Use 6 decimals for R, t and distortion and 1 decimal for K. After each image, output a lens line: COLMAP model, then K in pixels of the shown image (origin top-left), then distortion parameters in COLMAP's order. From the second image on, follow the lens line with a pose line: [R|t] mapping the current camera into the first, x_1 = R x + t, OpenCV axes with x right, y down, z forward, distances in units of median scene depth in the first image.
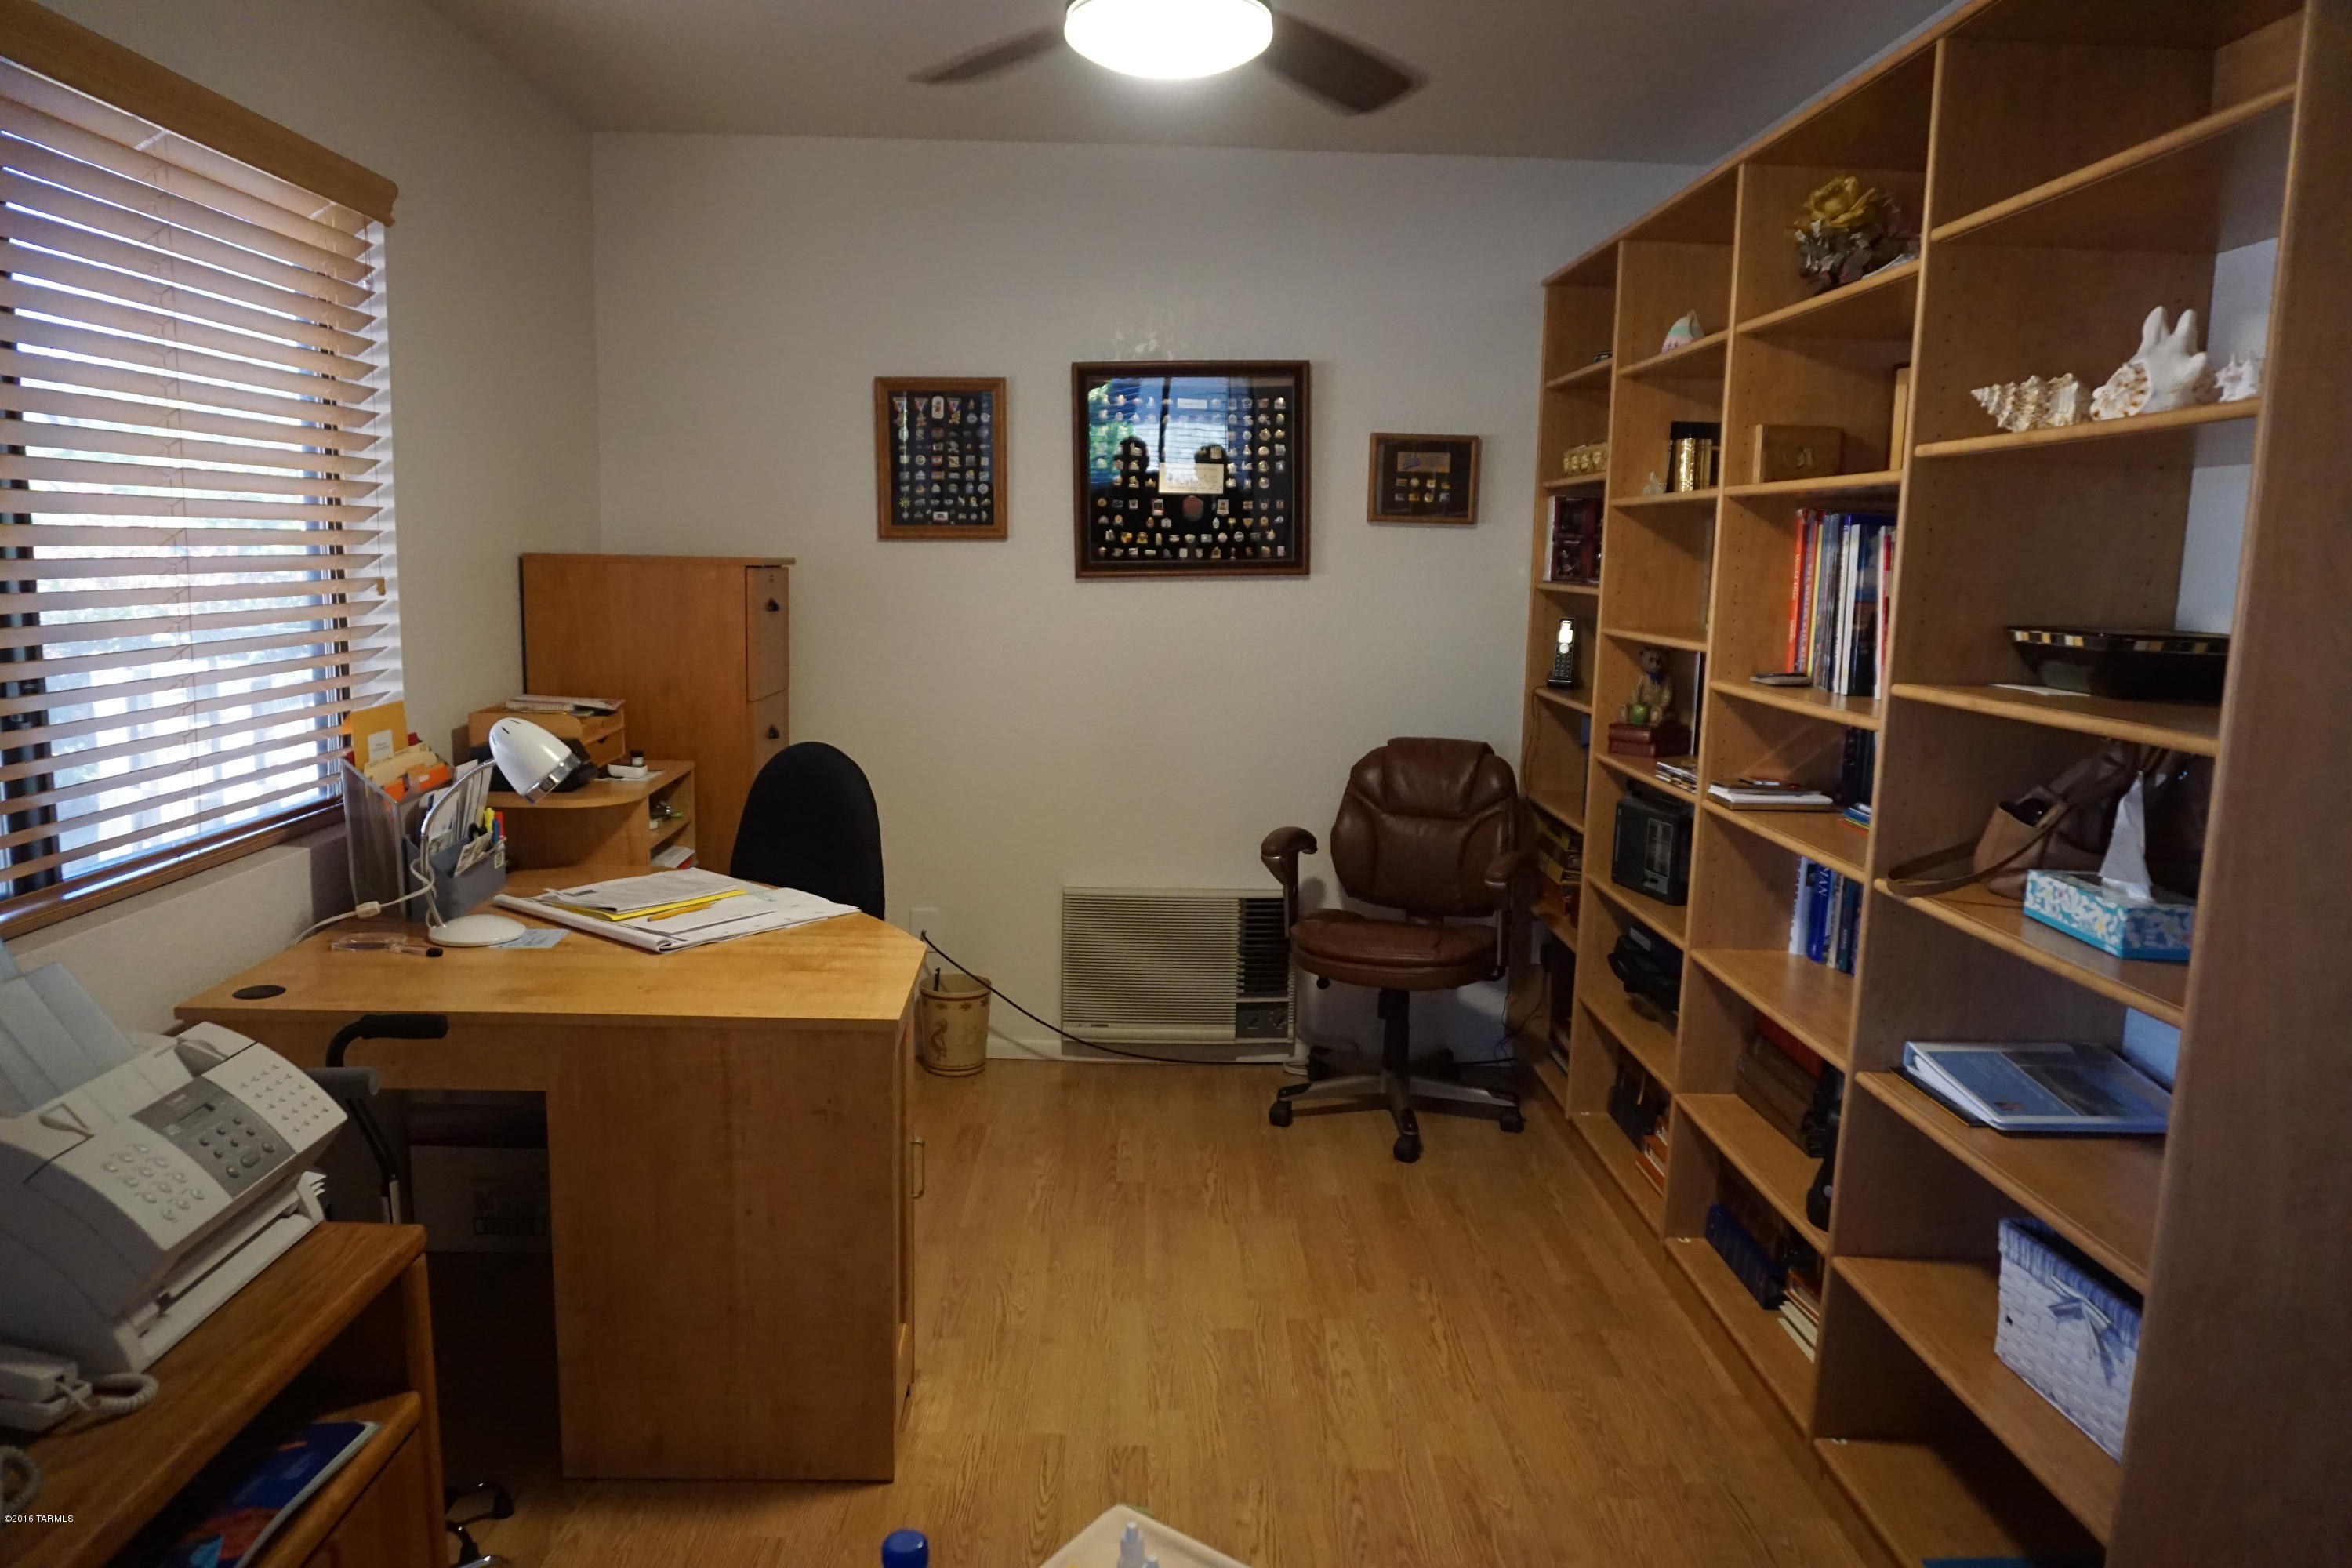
lens RADIAL K [[1584.8, 0, 1178.7], [0, 1584.8, 793.7], [0, 0, 1]] dist [-0.050652, 0.027700]
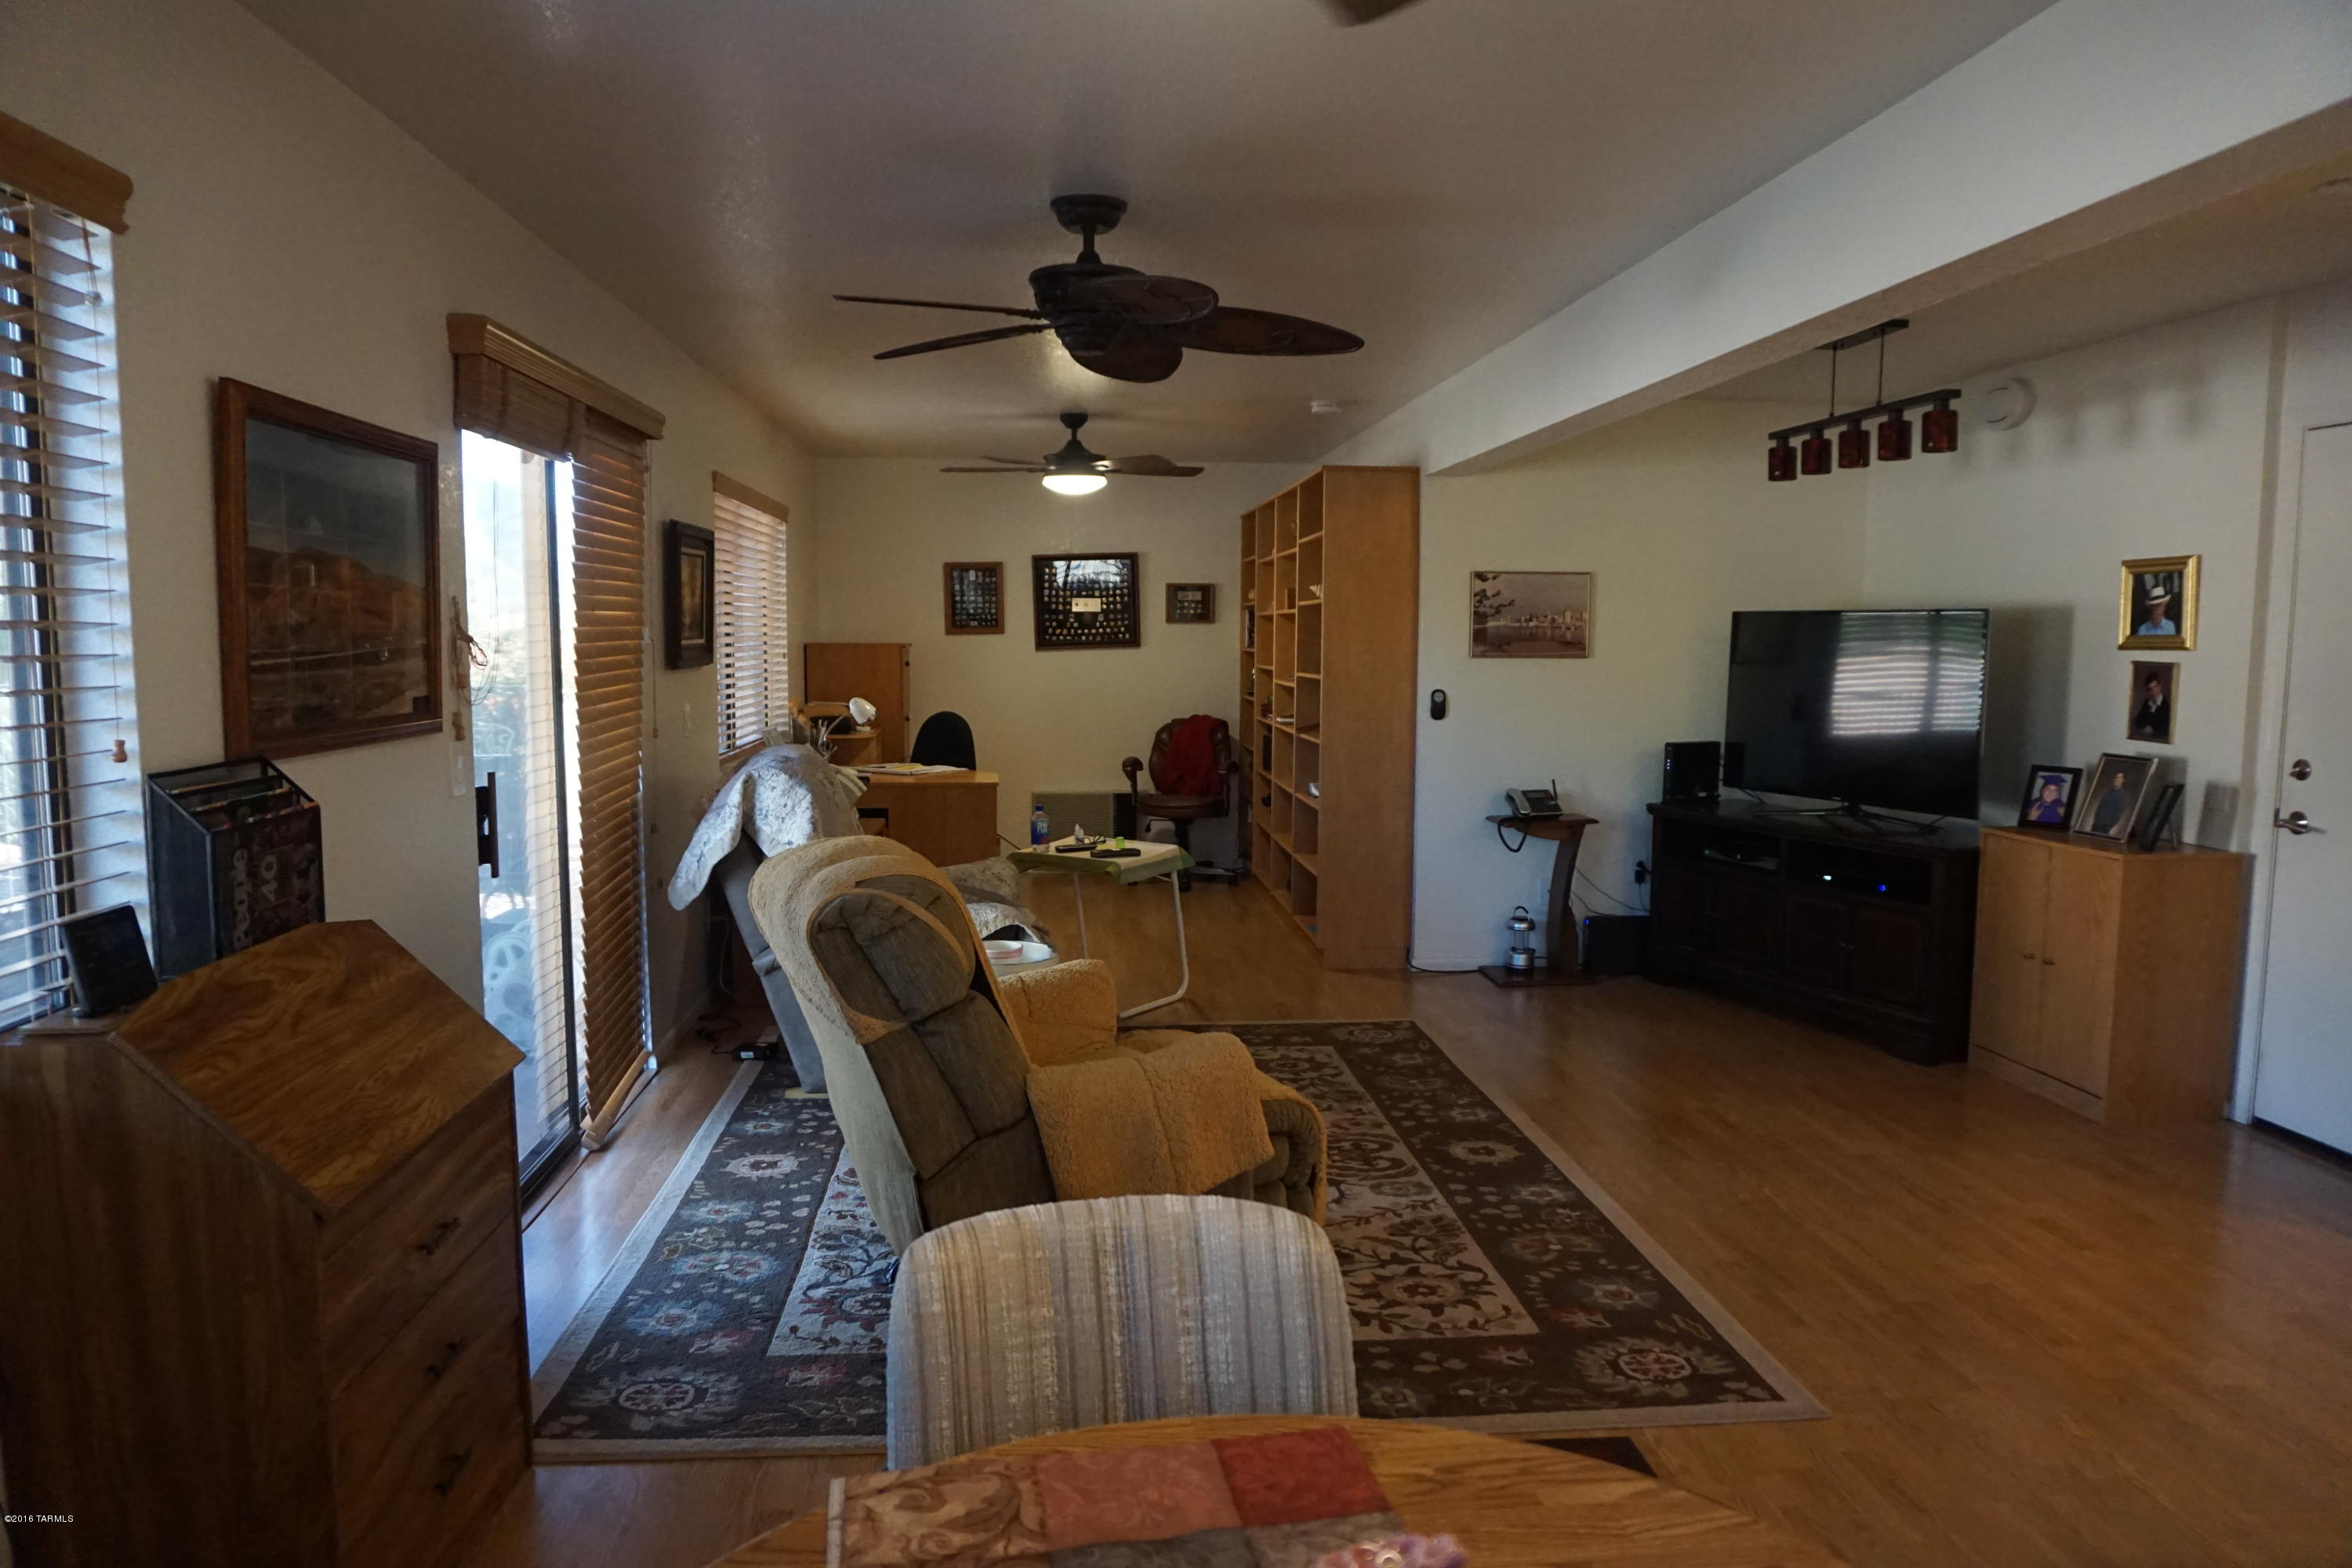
lens RADIAL K [[1584.8, 0, 1185.1], [0, 1584.8, 786.1], [0, 0, 1]] dist [-0.050652, 0.027700]
pose [[0.997795, -0.024145, 0.061831, 0.002830], [0.027642, 0.998029, -0.056340, 0.187548], [-0.060349, 0.057925, 0.996495, -1.232852]]
